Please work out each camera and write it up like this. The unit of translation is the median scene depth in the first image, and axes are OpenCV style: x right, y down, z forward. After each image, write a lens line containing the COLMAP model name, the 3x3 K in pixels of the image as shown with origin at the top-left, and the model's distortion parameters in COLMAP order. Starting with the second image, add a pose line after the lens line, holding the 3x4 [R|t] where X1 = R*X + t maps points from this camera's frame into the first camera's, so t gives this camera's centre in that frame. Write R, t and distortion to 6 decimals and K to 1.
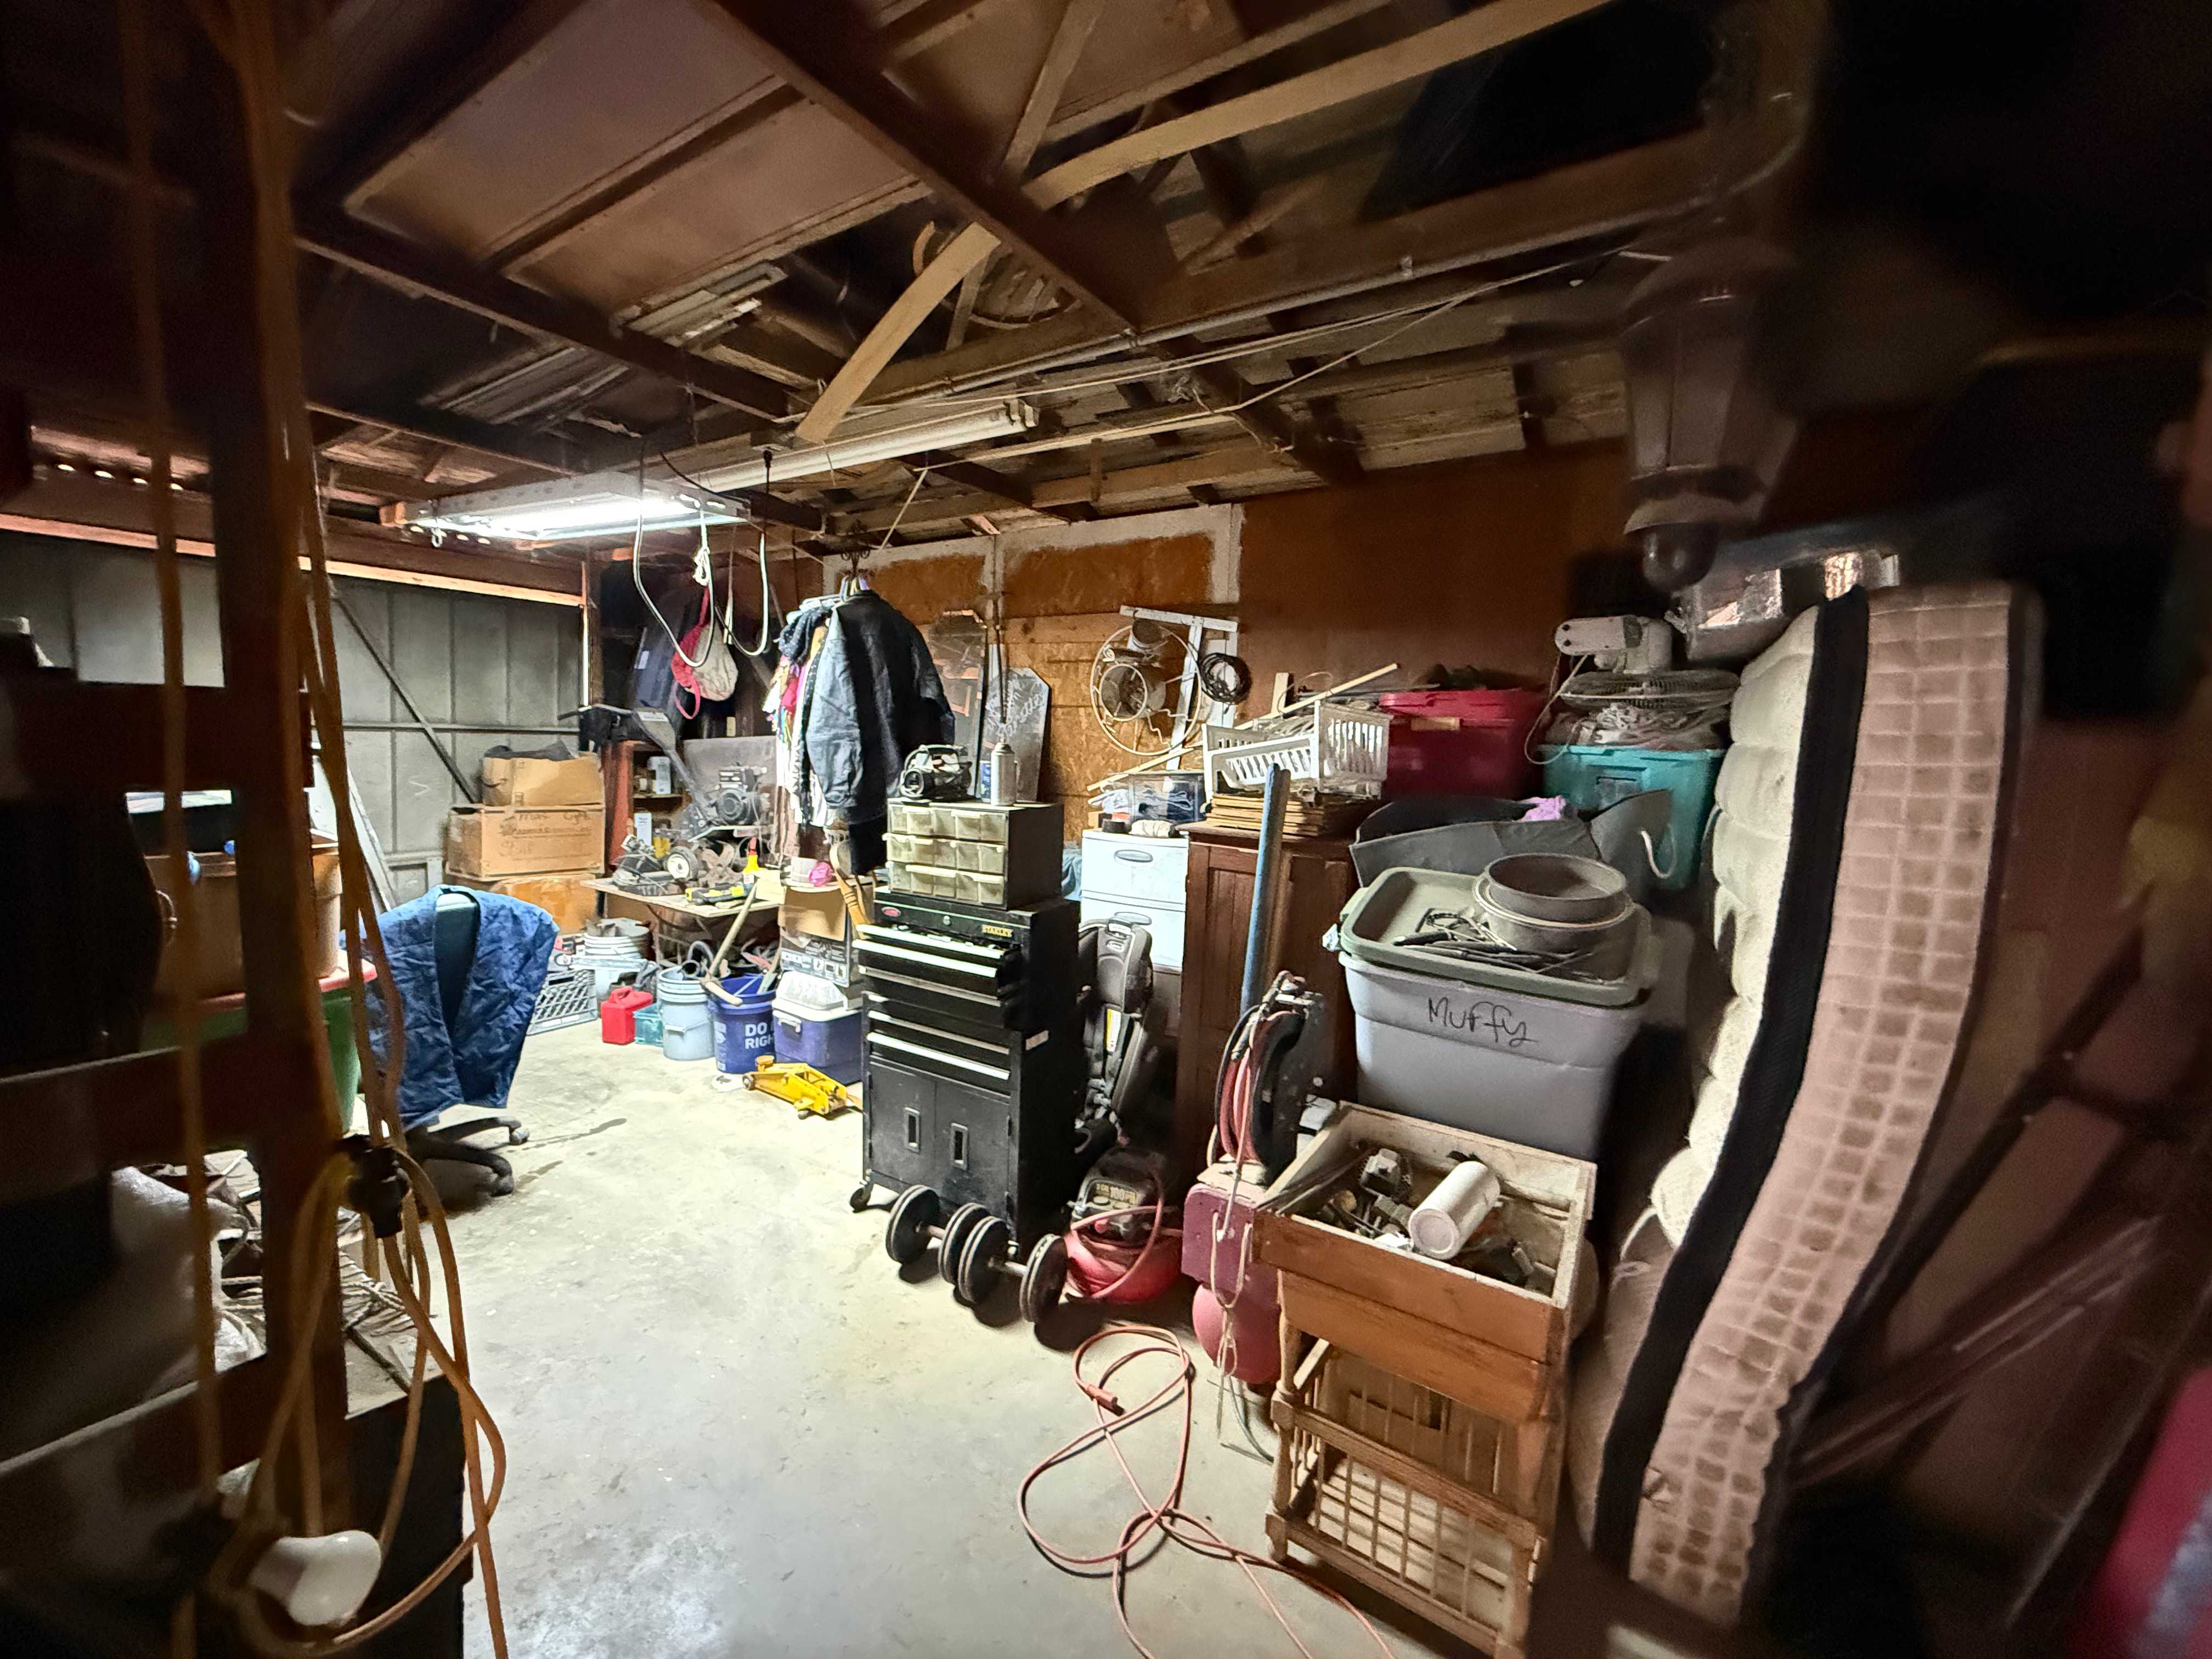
lens RADIAL K [[882.0, 0, 1098.9], [0, 882.0, 820.5], [0, 0, 1]] dist [-0.002272, 0.000847]
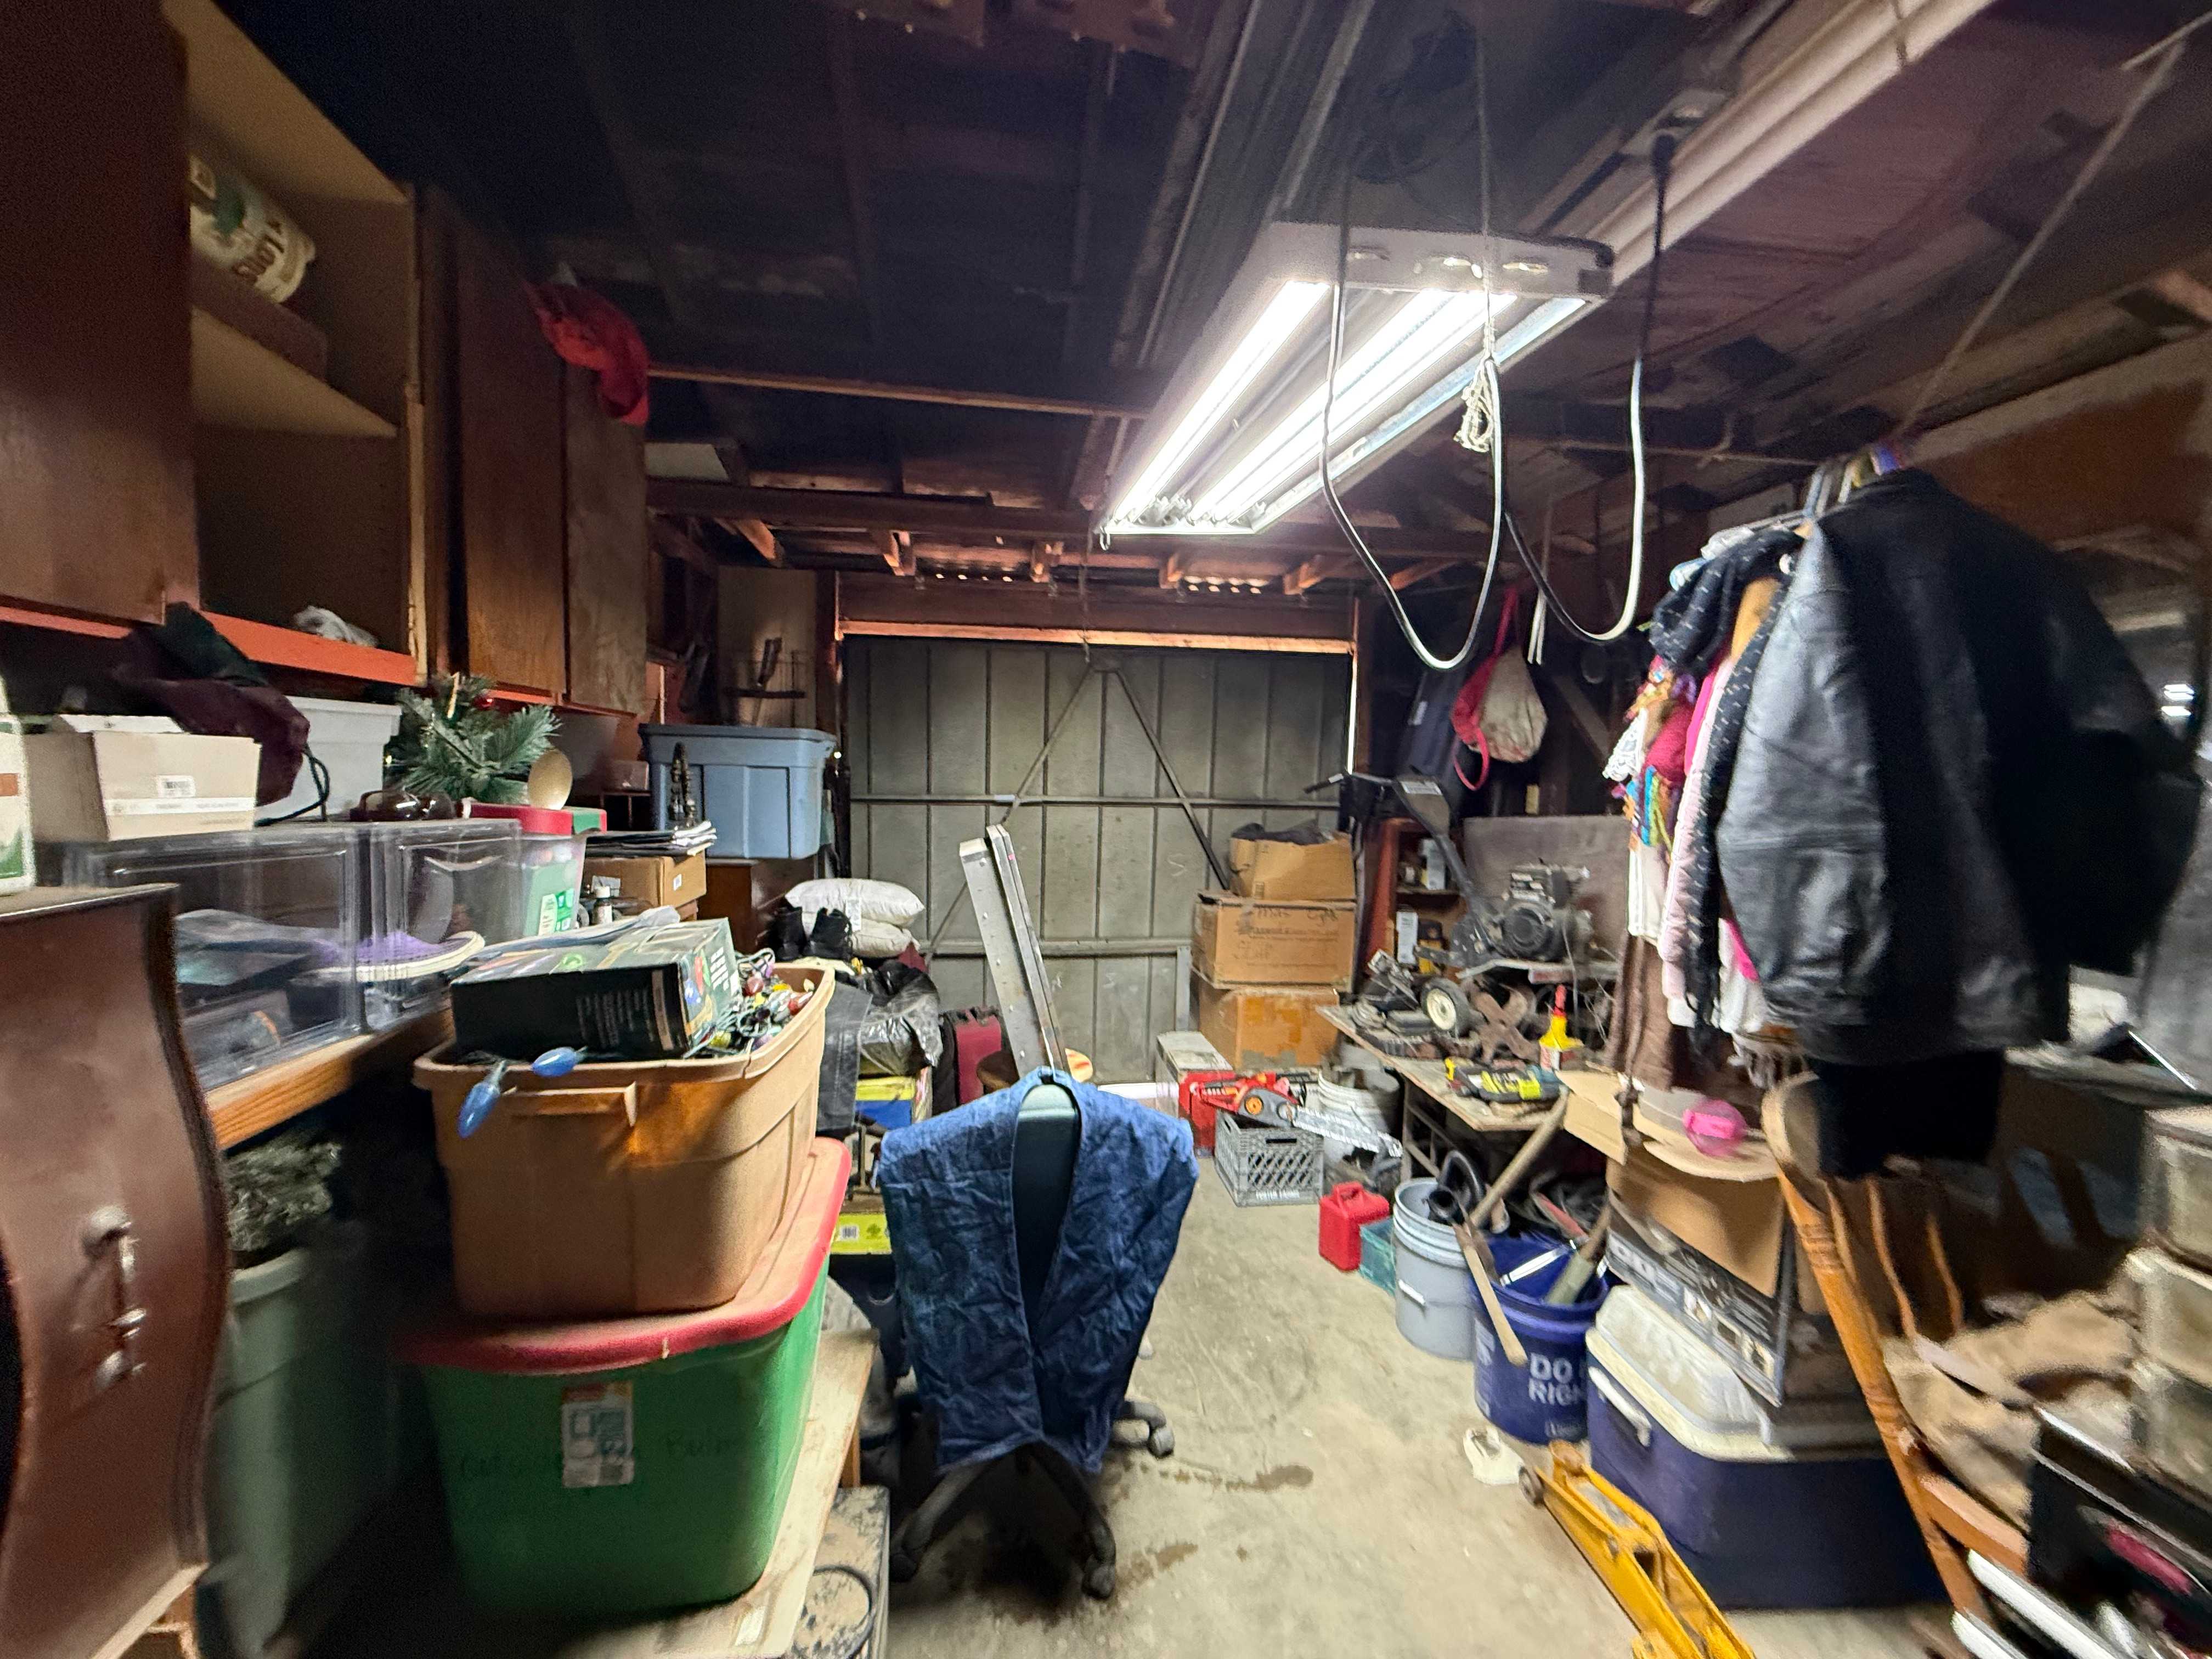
lens RADIAL K [[882.0, 0, 1099.2], [0, 882.0, 828.0], [0, 0, 1]] dist [-0.002272, 0.000847]
pose [[0.660561, 0.021555, -0.750463, -0.172885], [-0.069612, 0.997040, -0.032636, -0.053437], [0.747538, 0.073799, 0.660106, 0.410745]]
